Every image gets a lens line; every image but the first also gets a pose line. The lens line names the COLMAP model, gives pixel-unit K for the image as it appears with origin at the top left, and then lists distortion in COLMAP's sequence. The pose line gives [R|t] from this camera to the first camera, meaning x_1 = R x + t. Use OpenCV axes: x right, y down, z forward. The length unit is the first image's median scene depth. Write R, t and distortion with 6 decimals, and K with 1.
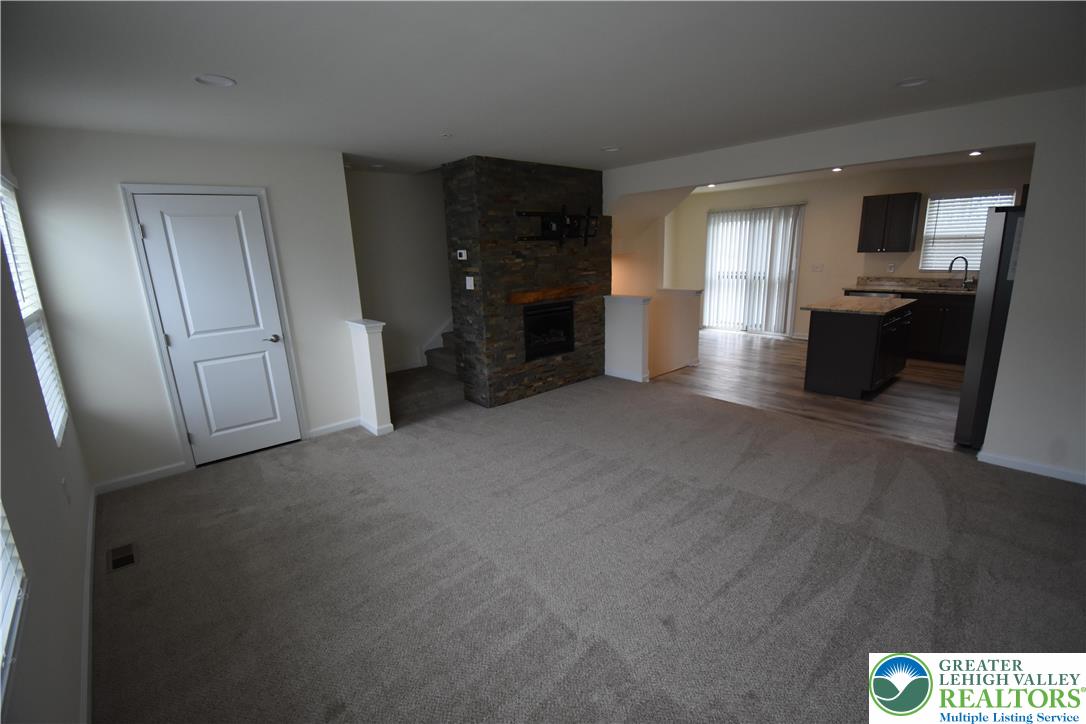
lens RADIAL K [[488.1, 0, 546.4], [0, 488.1, 365.3], [0, 0, 1]] dist [0.000640, -0.008959]
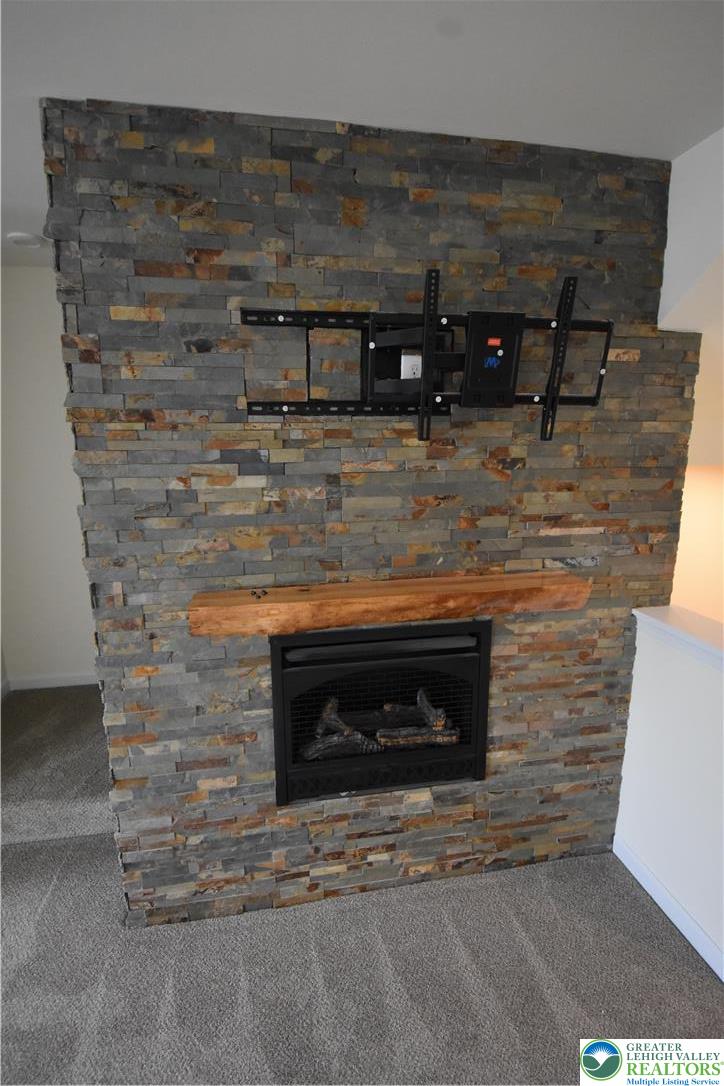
lens RADIAL K [[536.3, 0, 362.4], [0, 536.3, 542.4], [0, 0, 1]] dist [0.000396, -0.000871]
pose [[0.850431, 0.129477, -0.509905, 0.156260], [-0.144570, 0.989443, 0.010127, -0.183260], [0.505833, 0.065105, 0.860171, 0.726411]]
